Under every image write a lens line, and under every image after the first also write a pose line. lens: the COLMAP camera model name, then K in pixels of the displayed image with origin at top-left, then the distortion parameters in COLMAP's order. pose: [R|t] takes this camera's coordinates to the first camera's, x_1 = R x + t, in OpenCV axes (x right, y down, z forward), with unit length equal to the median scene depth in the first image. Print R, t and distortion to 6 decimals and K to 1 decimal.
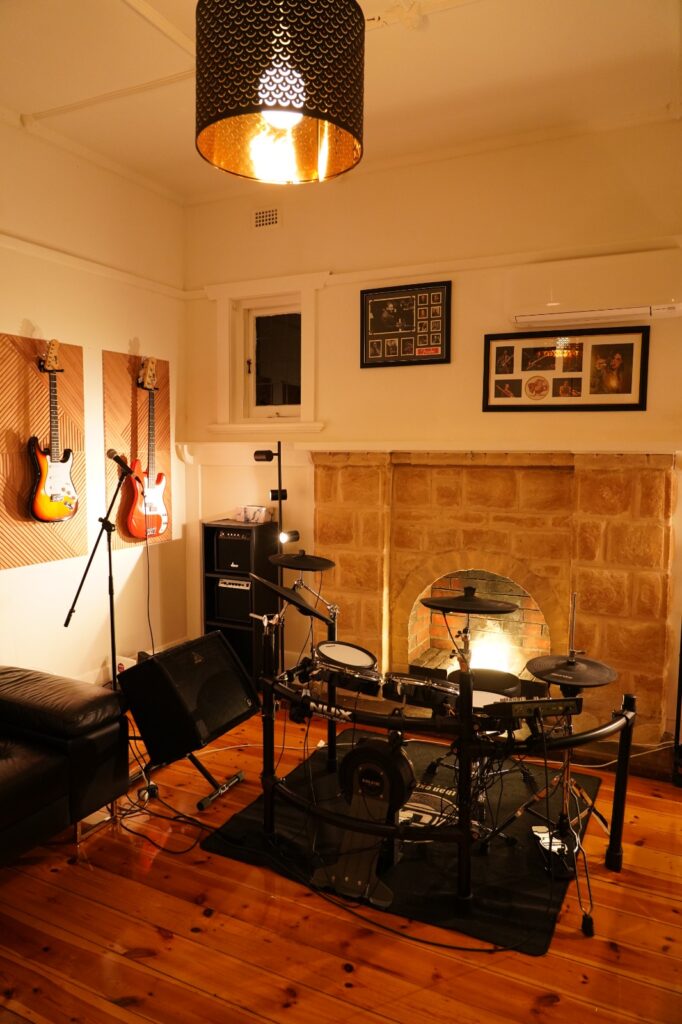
lens RADIAL K [[719.7, 0, 341.0], [0, 719.7, 512.0], [0, 0, 1]] dist [-0.013802, 0.005673]
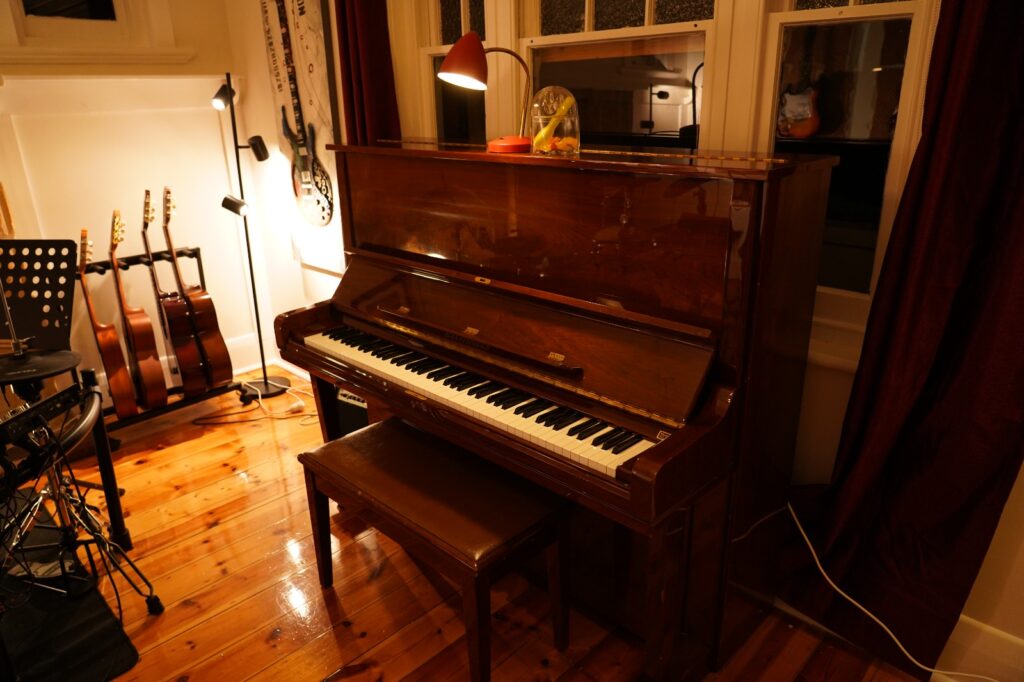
lens RADIAL K [[700.0, 0, 512.0], [0, 700.0, 341.0], [0, 0, 1]] dist [-0.004338, 0.000605]
pose [[0.307004, -0.330998, 0.892294, -0.131188], [0.115149, 0.943602, 0.310413, 0.009835], [-0.944716, 0.007449, 0.327804, 0.150044]]
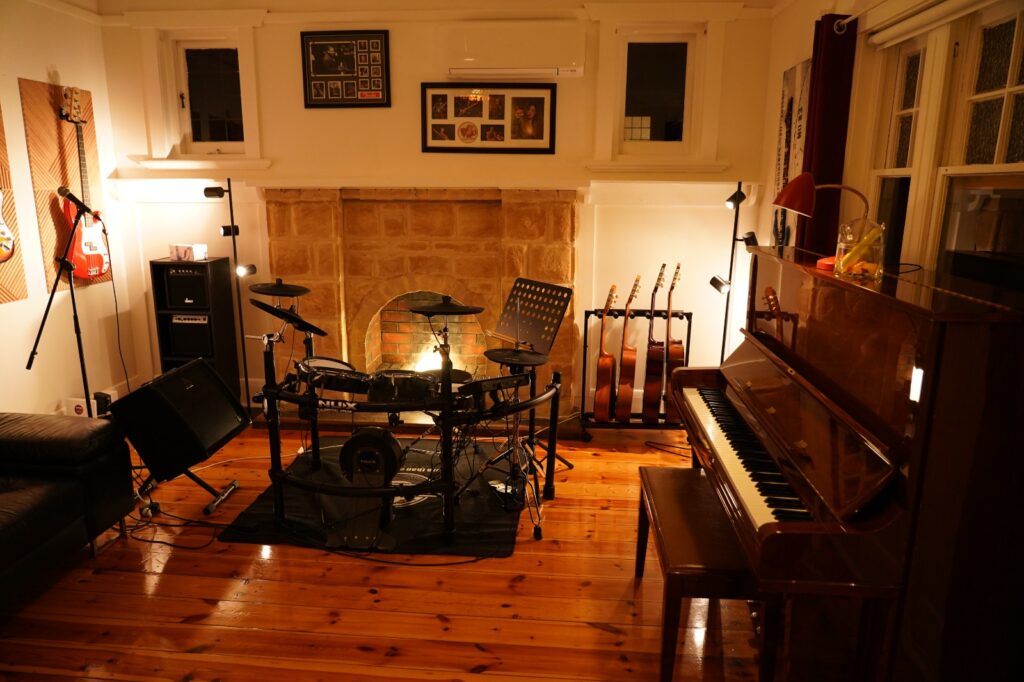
lens RADIAL K [[719.7, 0, 512.0], [0, 719.7, 341.0], [0, 0, 1]] dist [-0.013802, 0.005673]
pose [[0.928791, -0.078925, 0.362102, -0.109959], [0.031386, 0.990302, 0.135343, 0.007527], [-0.369272, -0.114340, 0.922261, -0.143432]]
